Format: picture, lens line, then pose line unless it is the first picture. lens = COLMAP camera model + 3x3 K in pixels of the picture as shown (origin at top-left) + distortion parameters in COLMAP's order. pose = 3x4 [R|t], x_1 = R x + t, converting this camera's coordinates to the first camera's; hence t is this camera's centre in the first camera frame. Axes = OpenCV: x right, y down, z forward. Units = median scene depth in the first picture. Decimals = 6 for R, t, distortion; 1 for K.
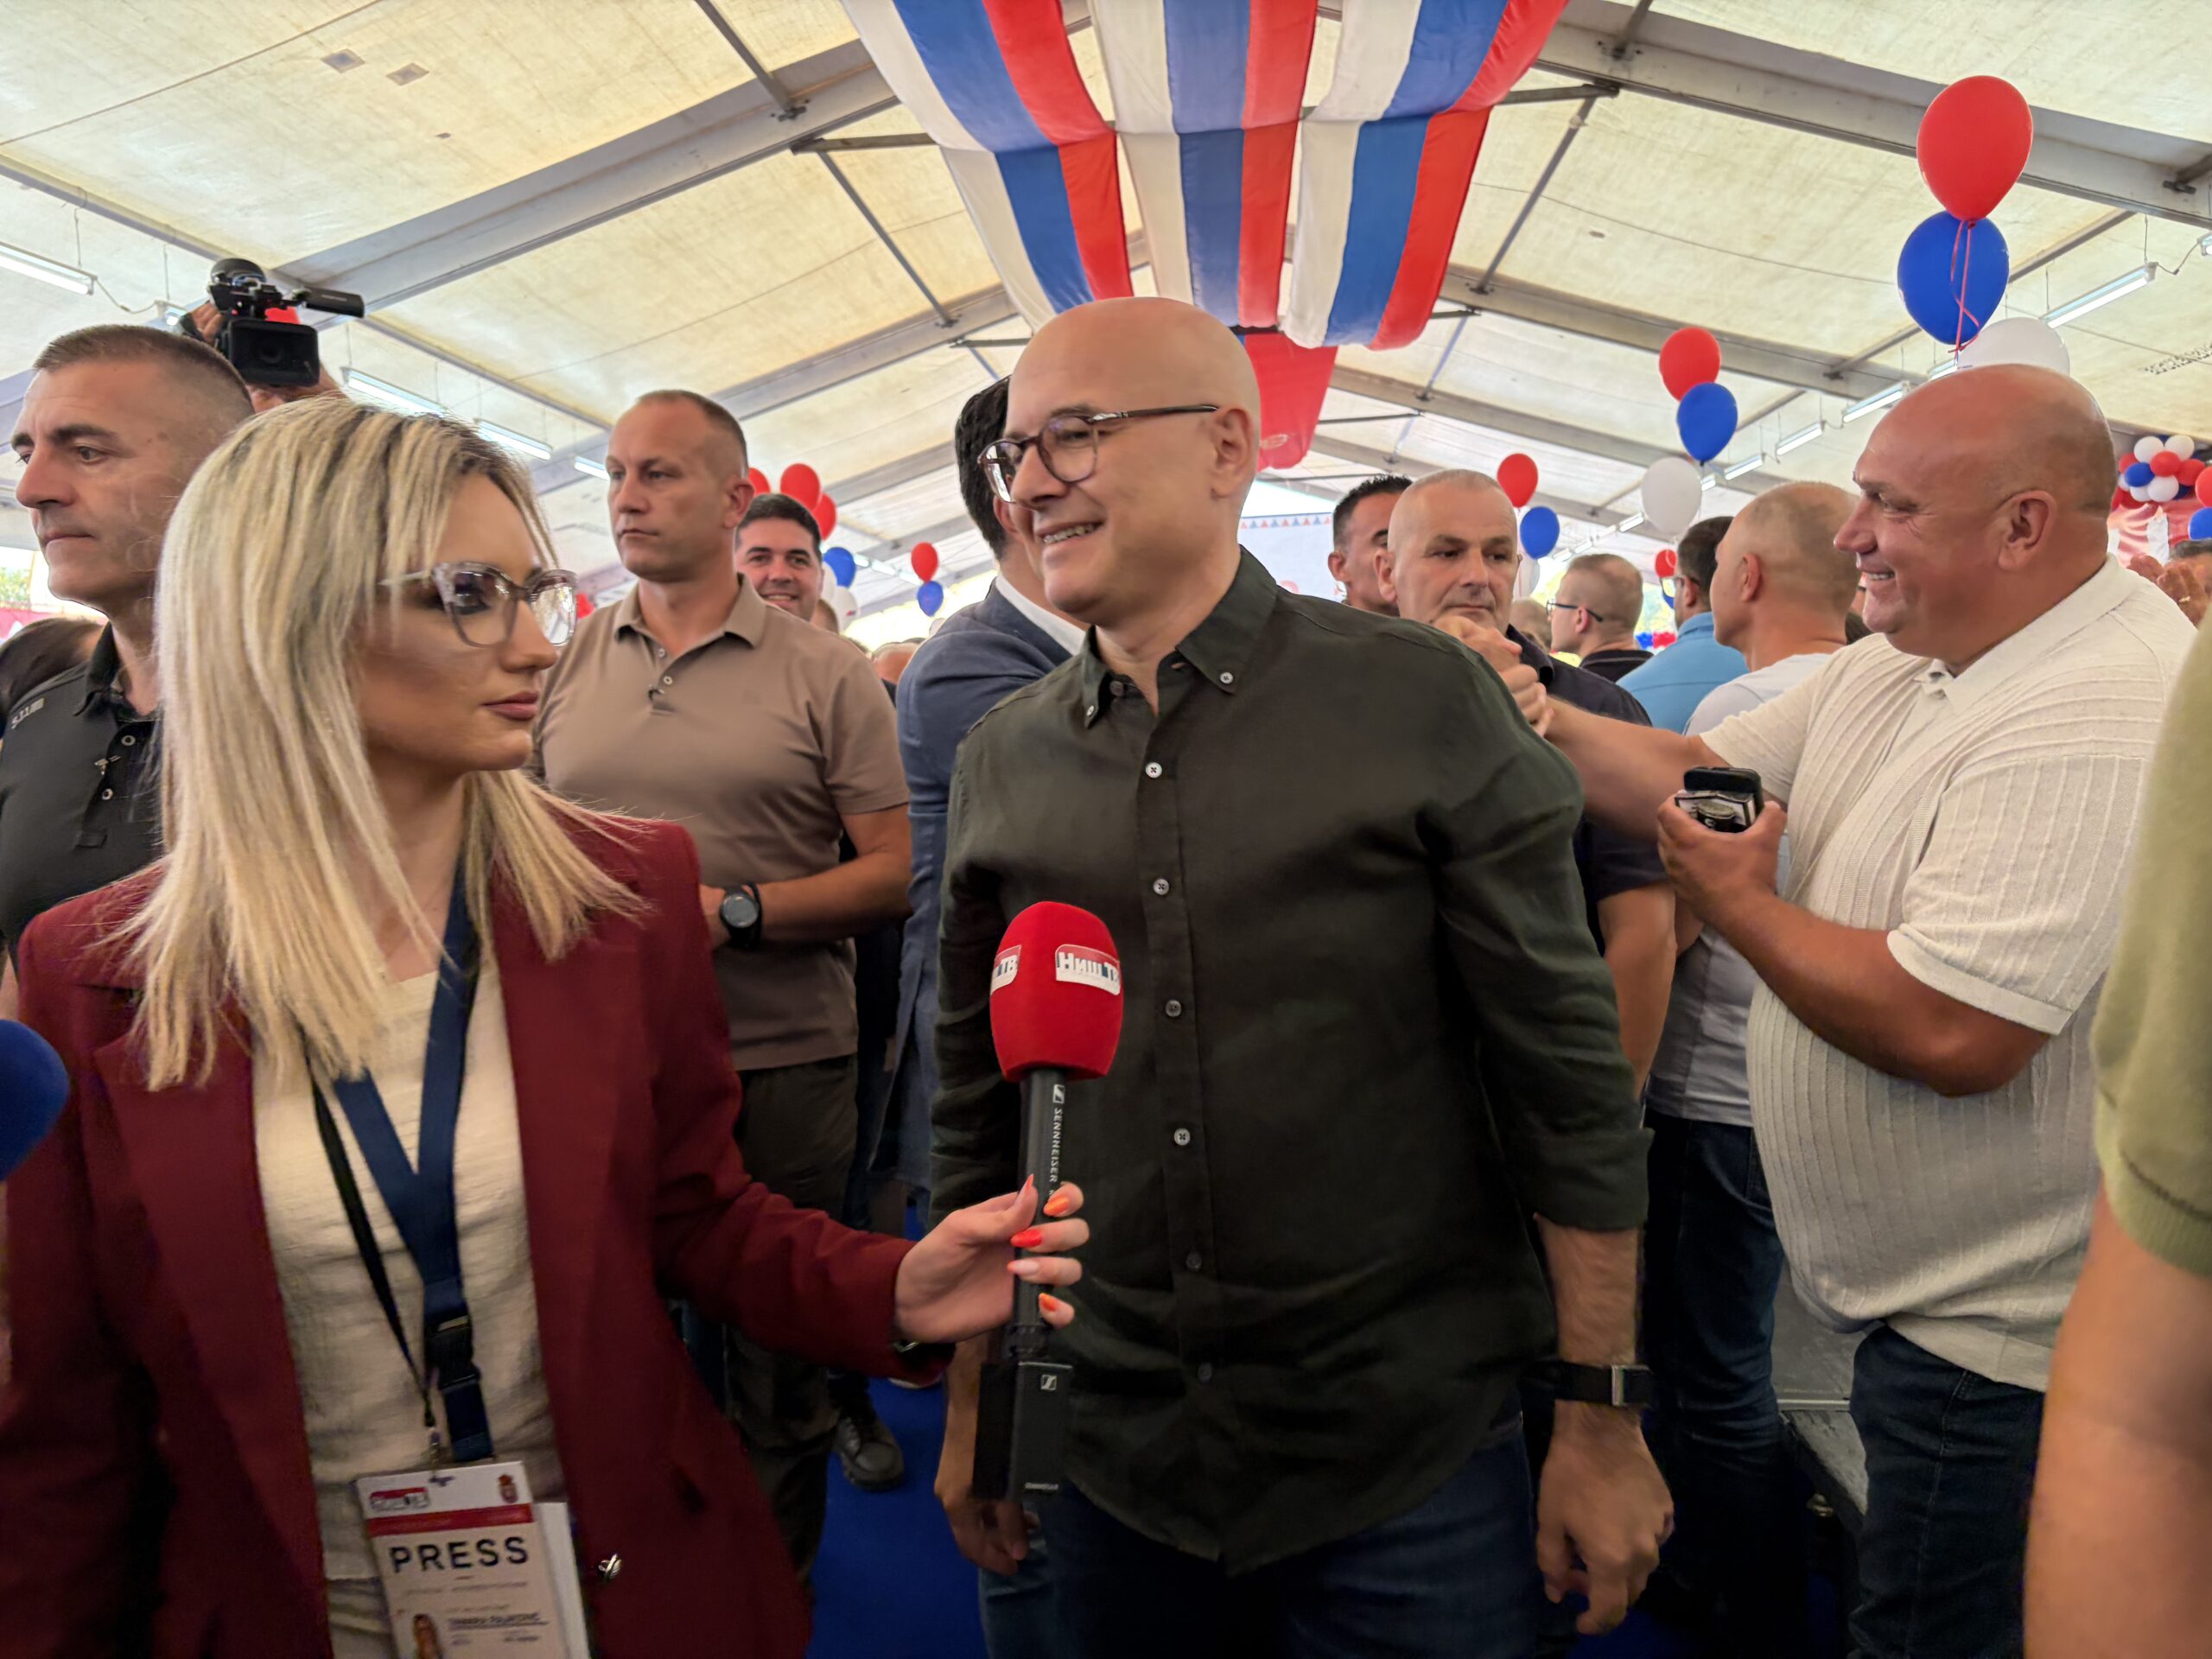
lens RADIAL K [[1670.6, 0, 1106.0], [0, 1670.6, 829.5], [0, 0, 1]] dist [0.005084, -0.000313]
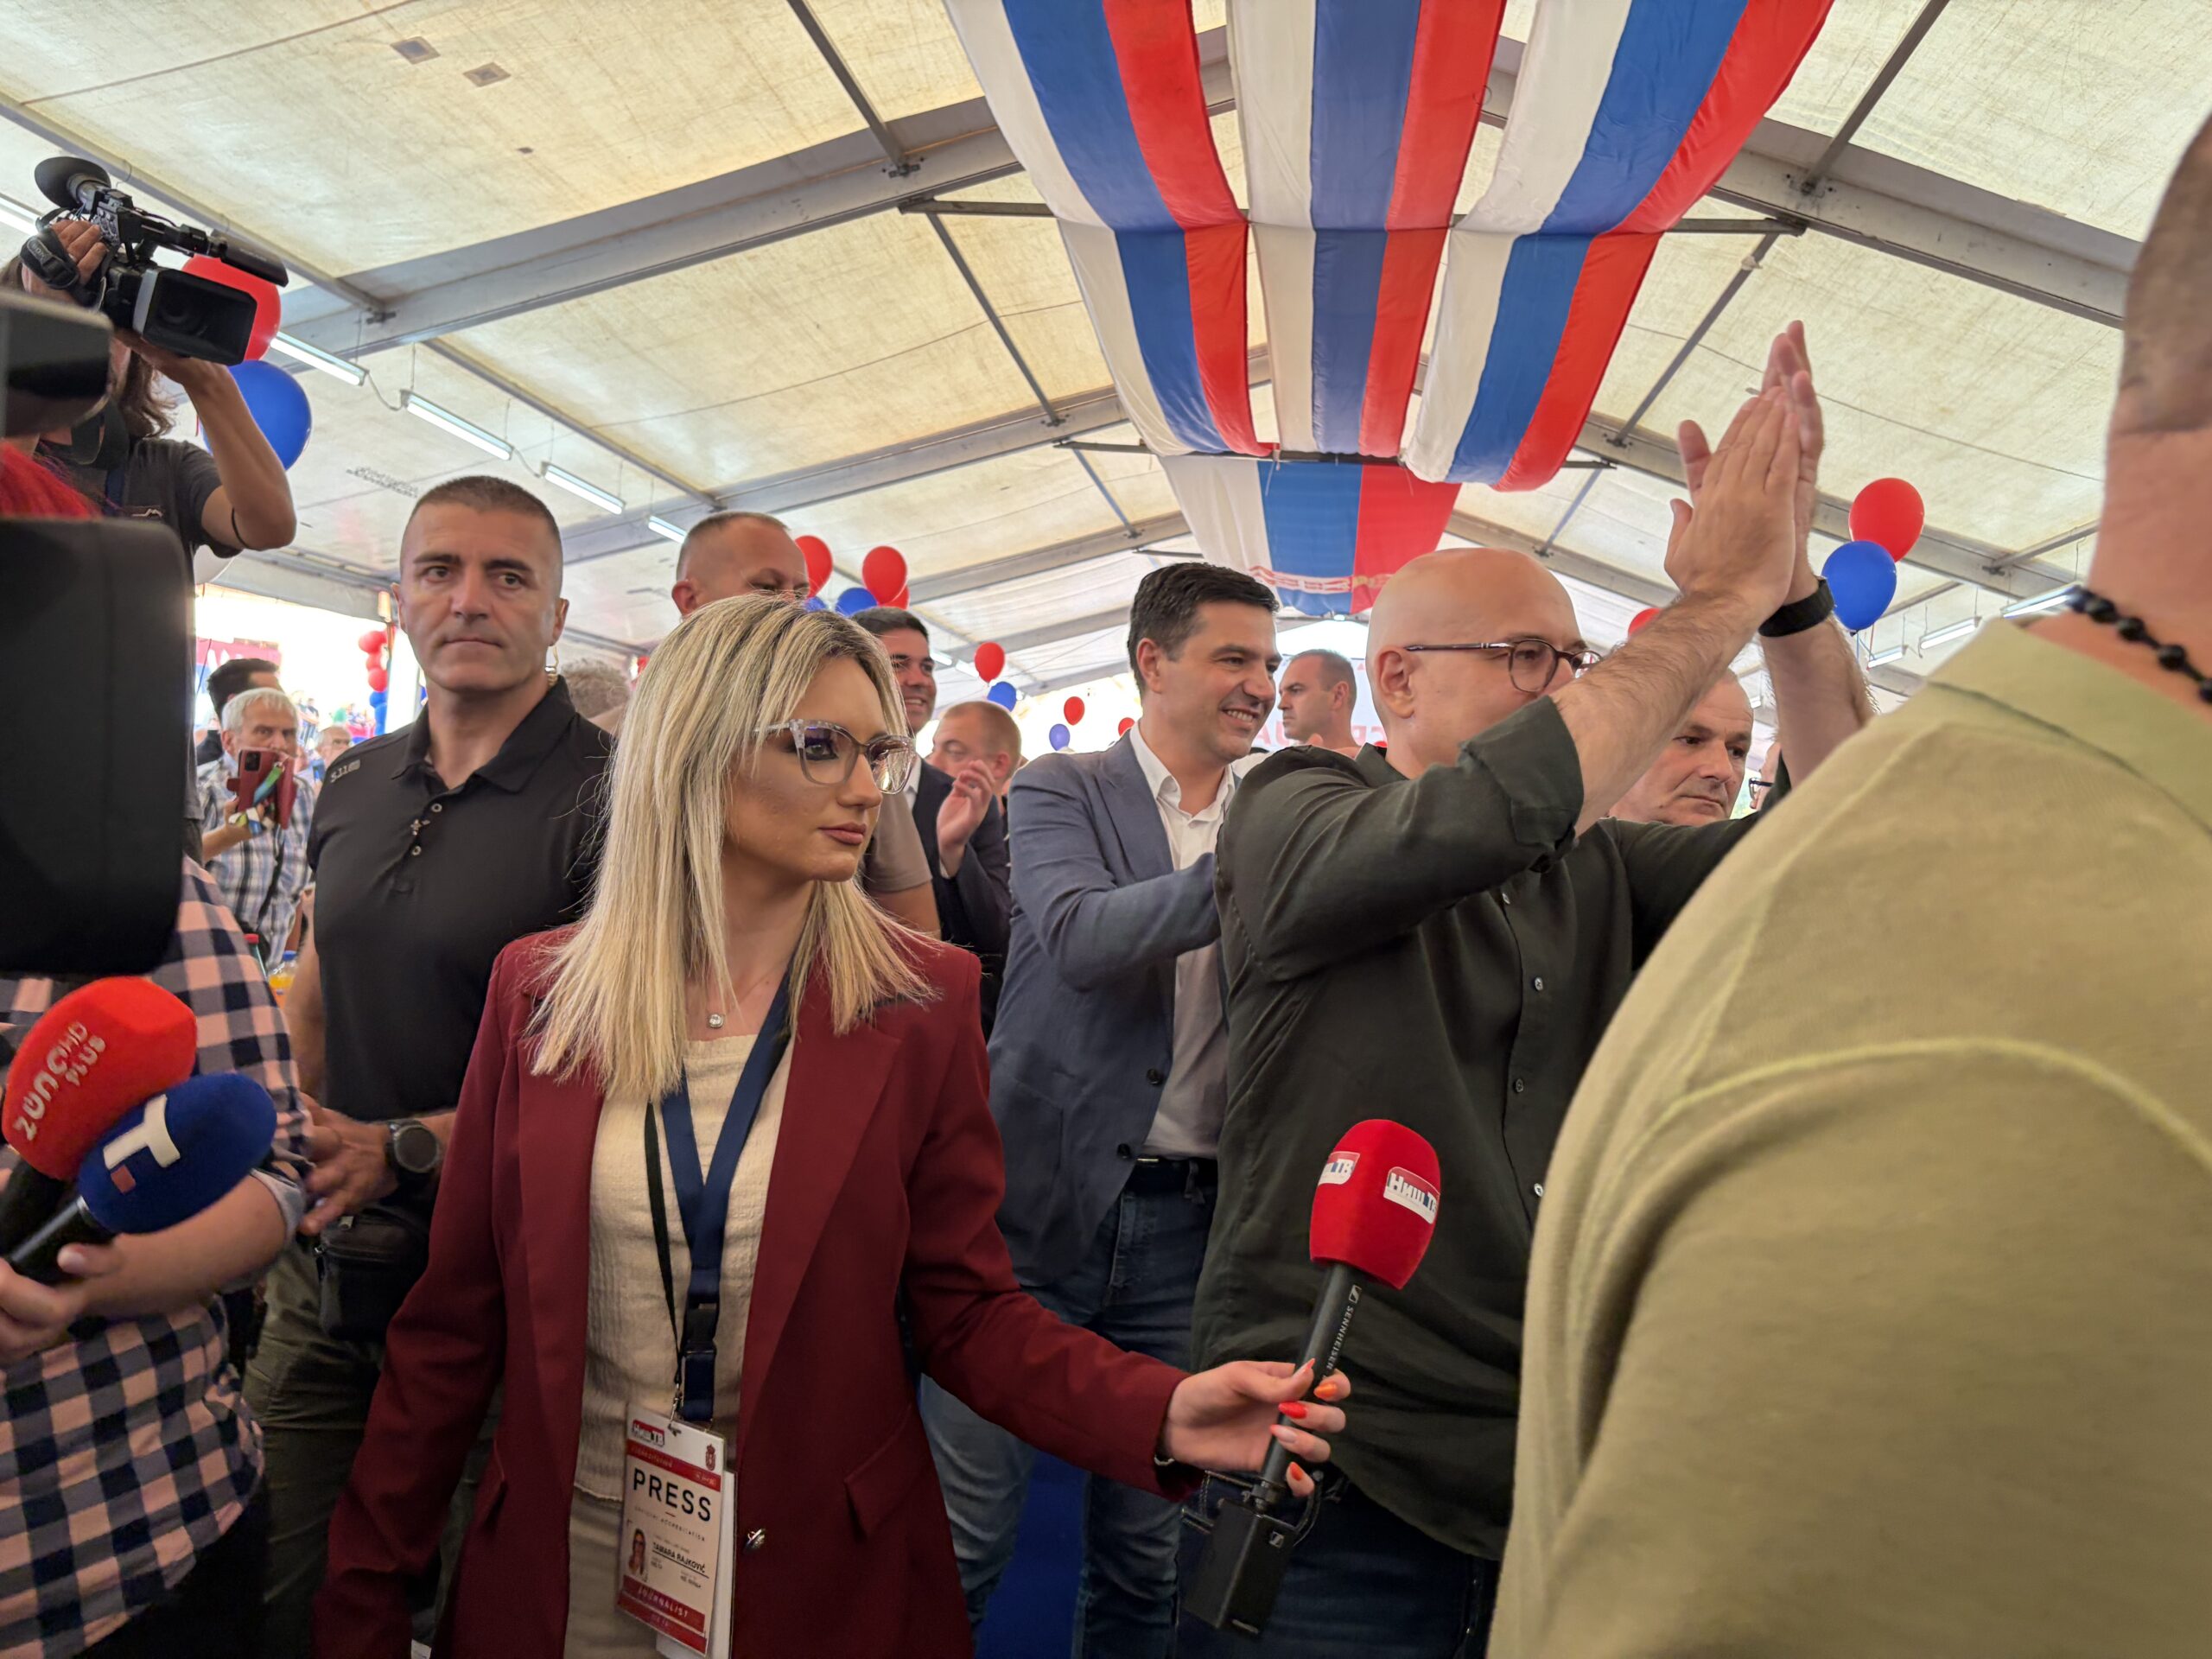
lens RADIAL K [[1657.8, 0, 1106.0], [0, 1657.8, 829.5], [0, 0, 1]] dist [-0.005089, 0.000648]
pose [[0.992657, 0.111426, -0.047072, 0.008193], [-0.114575, 0.990907, -0.070539, -0.010950], [0.038785, 0.075415, 0.996398, 0.106536]]
